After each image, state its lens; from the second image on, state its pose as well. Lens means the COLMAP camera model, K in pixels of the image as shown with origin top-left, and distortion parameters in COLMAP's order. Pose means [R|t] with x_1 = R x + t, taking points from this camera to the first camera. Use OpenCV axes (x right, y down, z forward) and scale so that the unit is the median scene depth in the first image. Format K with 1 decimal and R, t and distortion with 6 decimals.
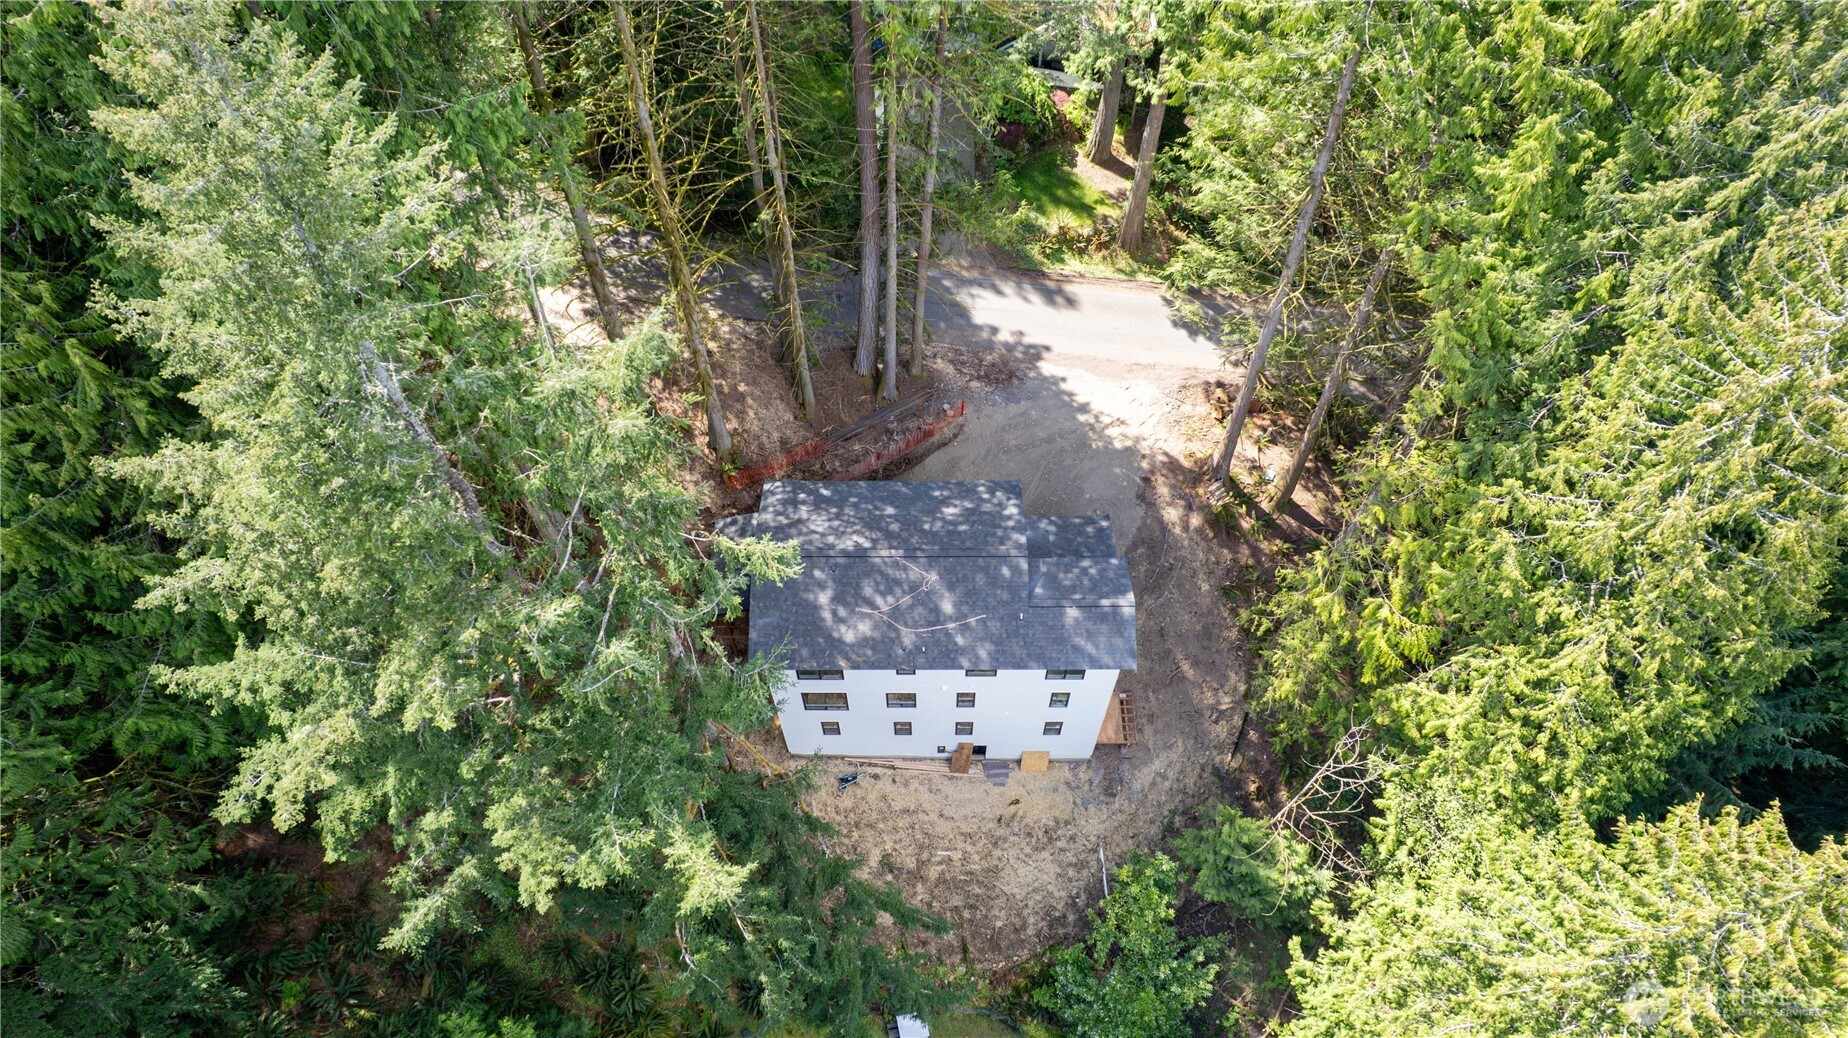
lens RADIAL K [[1200.5, 0, 924.0], [0, 1200.5, 519.0], [0, 0, 1]] dist [-0.047734, -0.000446]
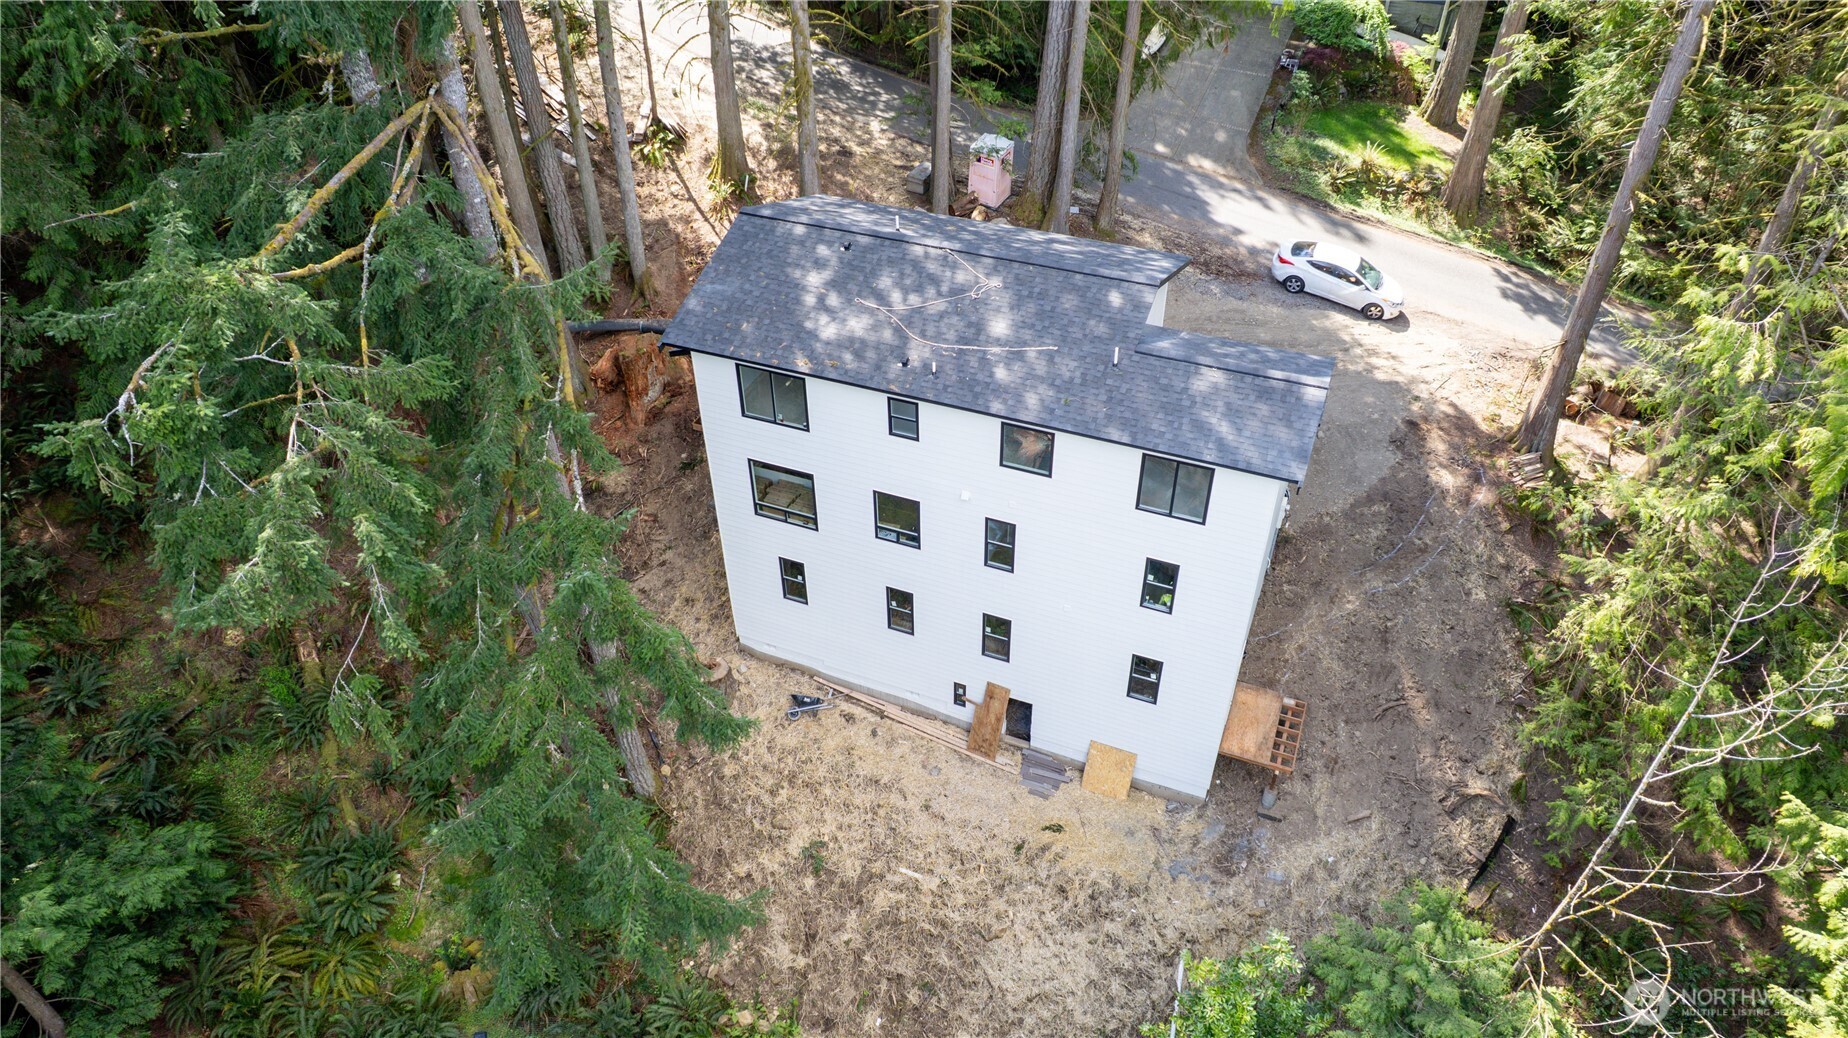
lens RADIAL K [[1183.6, 0, 924.0], [0, 1183.6, 519.0], [0, 0, 1]] dist [-0.074323, 0.061212]
pose [[0.925301, 0.237469, -0.295680, 0.149643], [-0.318760, 0.909405, -0.267160, 0.273238], [0.205450, 0.341455, 0.917169, 0.423280]]
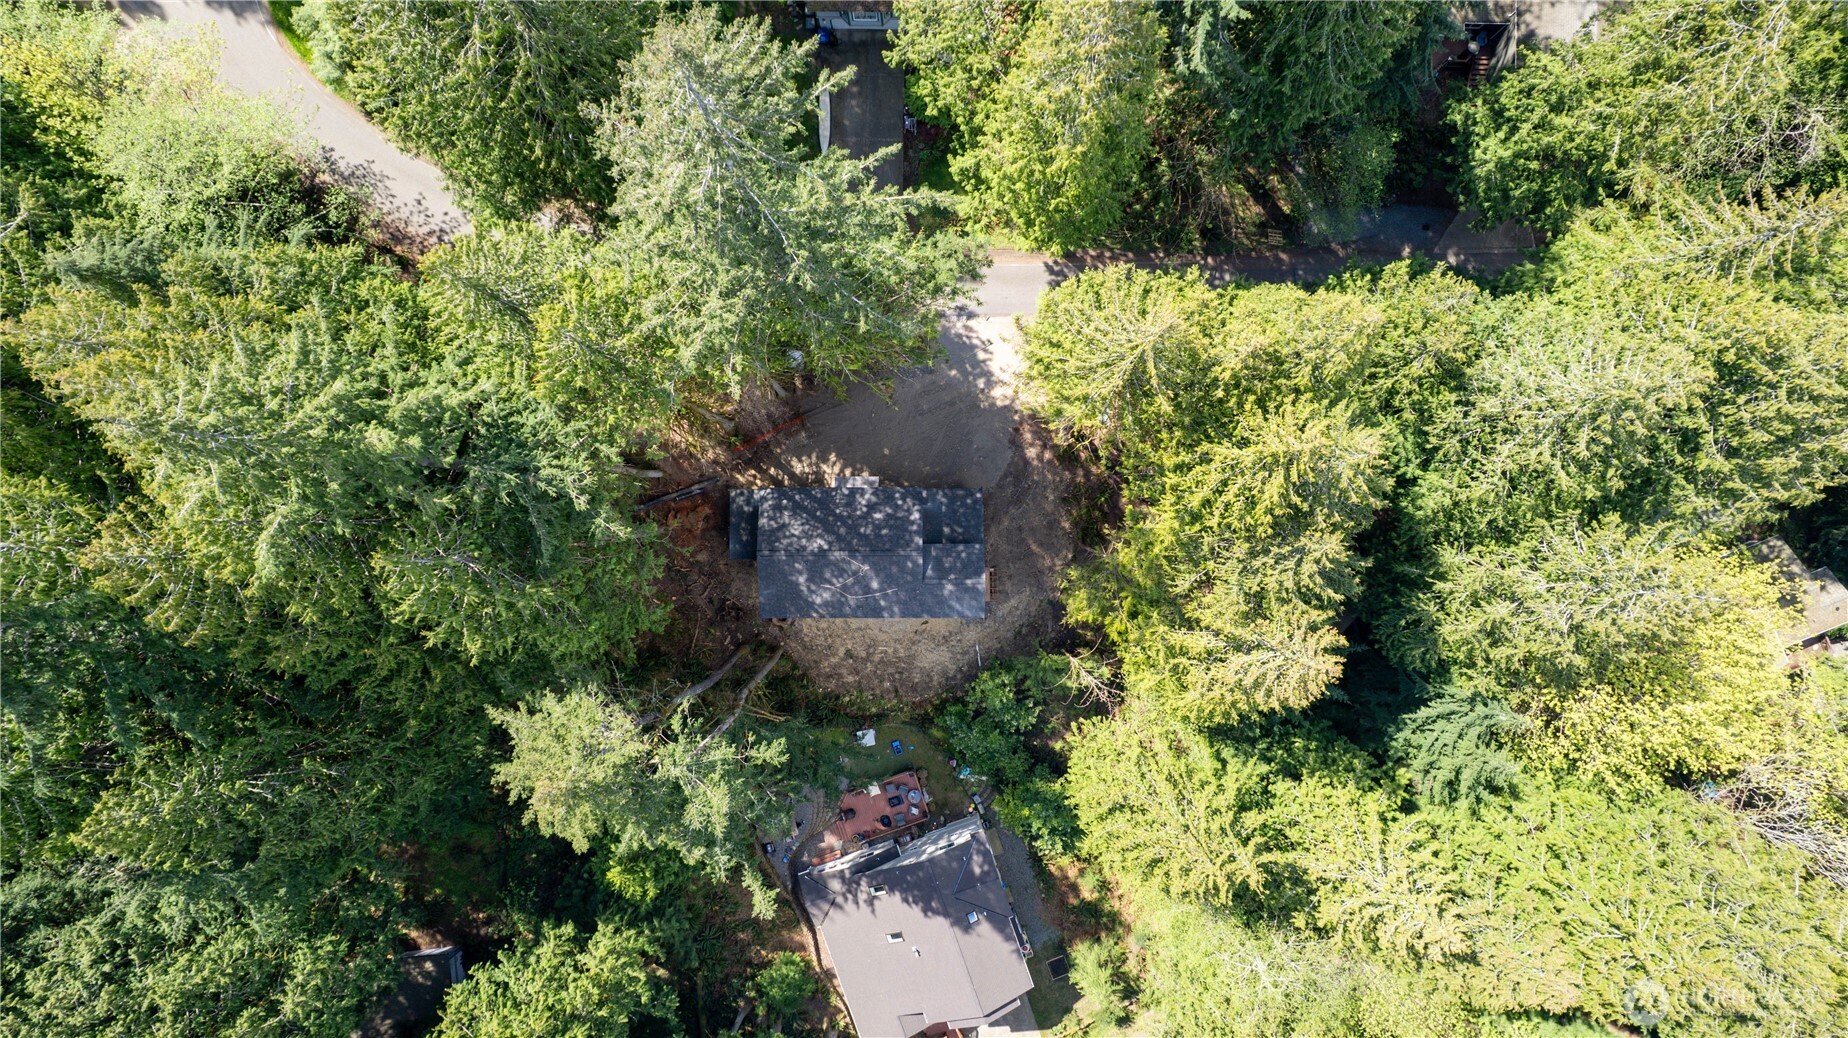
lens RADIAL K [[1183.6, 0, 924.0], [0, 1183.6, 519.0], [0, 0, 1]] dist [-0.074323, 0.061212]
pose [[0.999991, -0.004261, -0.000856, 0.076728], [0.004071, 0.849077, 0.528253, -0.749706], [-0.001524, -0.528252, 0.849086, -0.311431]]
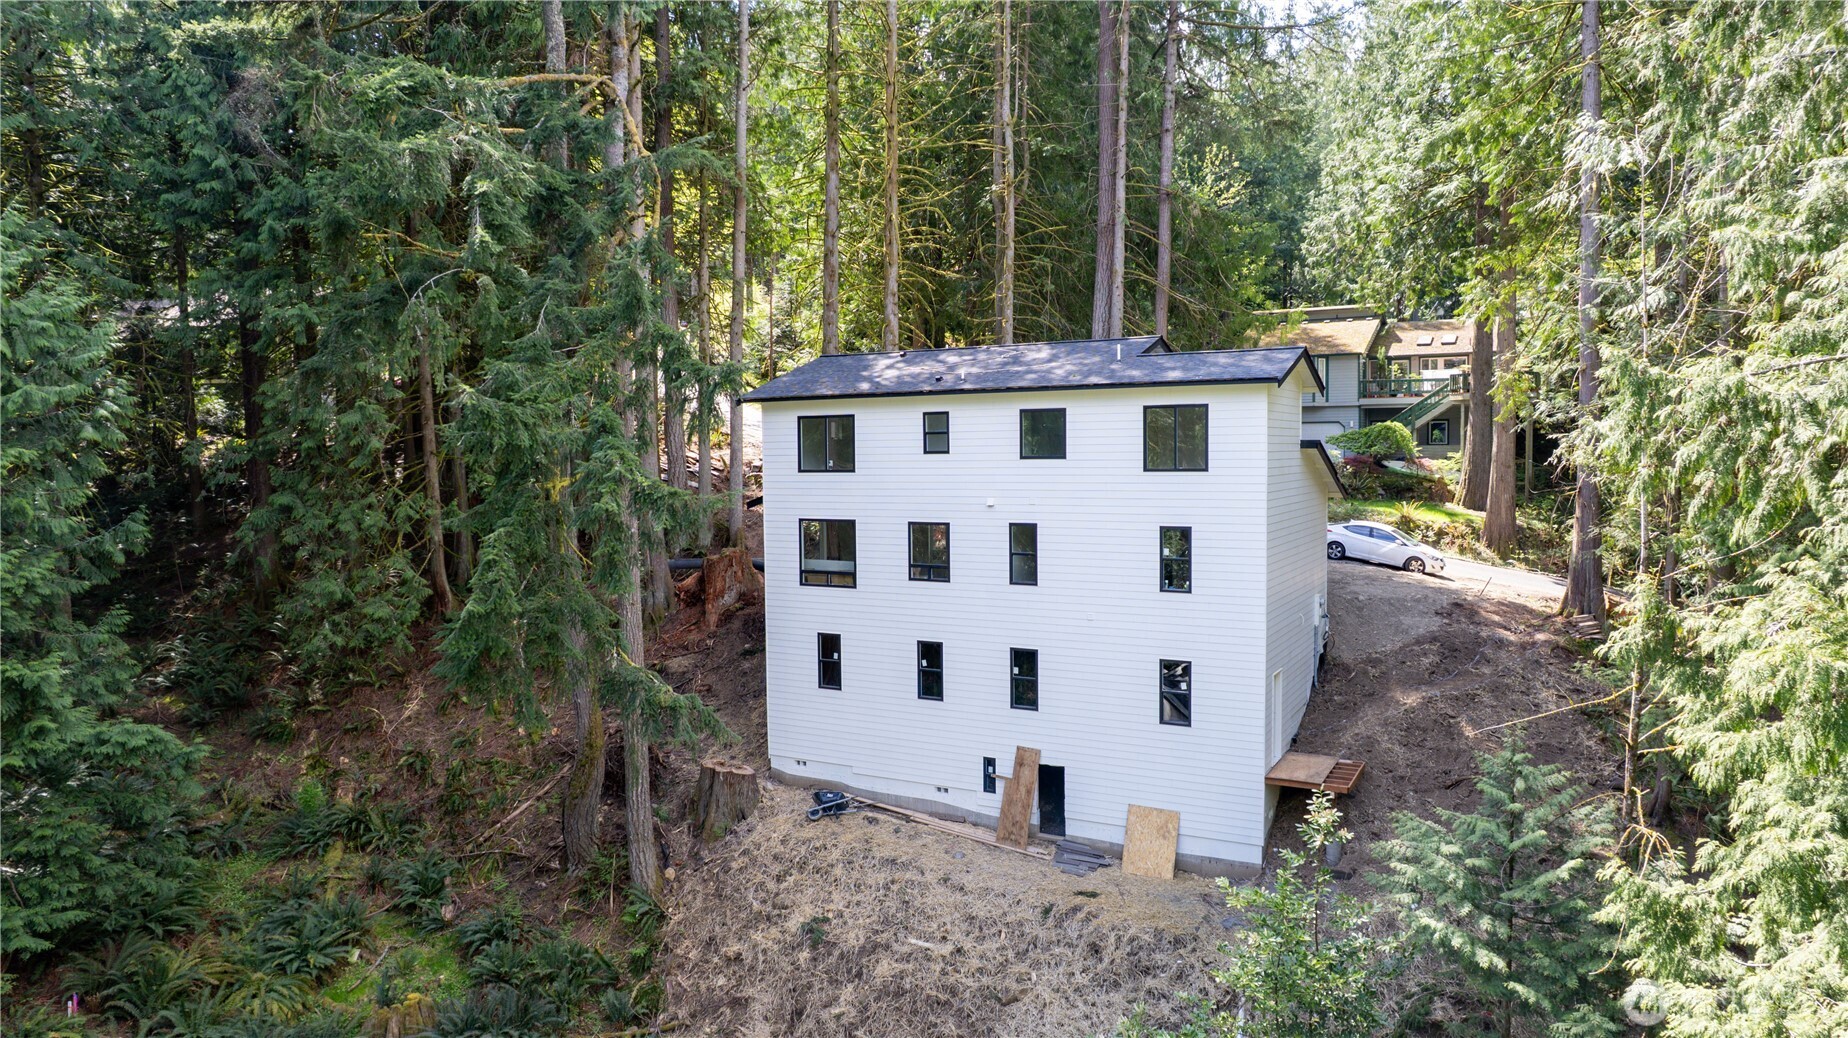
lens RADIAL K [[1183.6, 0, 924.0], [0, 1183.6, 519.0], [0, 0, 1]] dist [-0.074323, 0.061212]
pose [[0.876709, 0.024518, -0.480395, 0.247534], [-0.406719, 0.571011, -0.713110, 0.525298], [0.256827, 0.820576, 0.510582, 0.606629]]
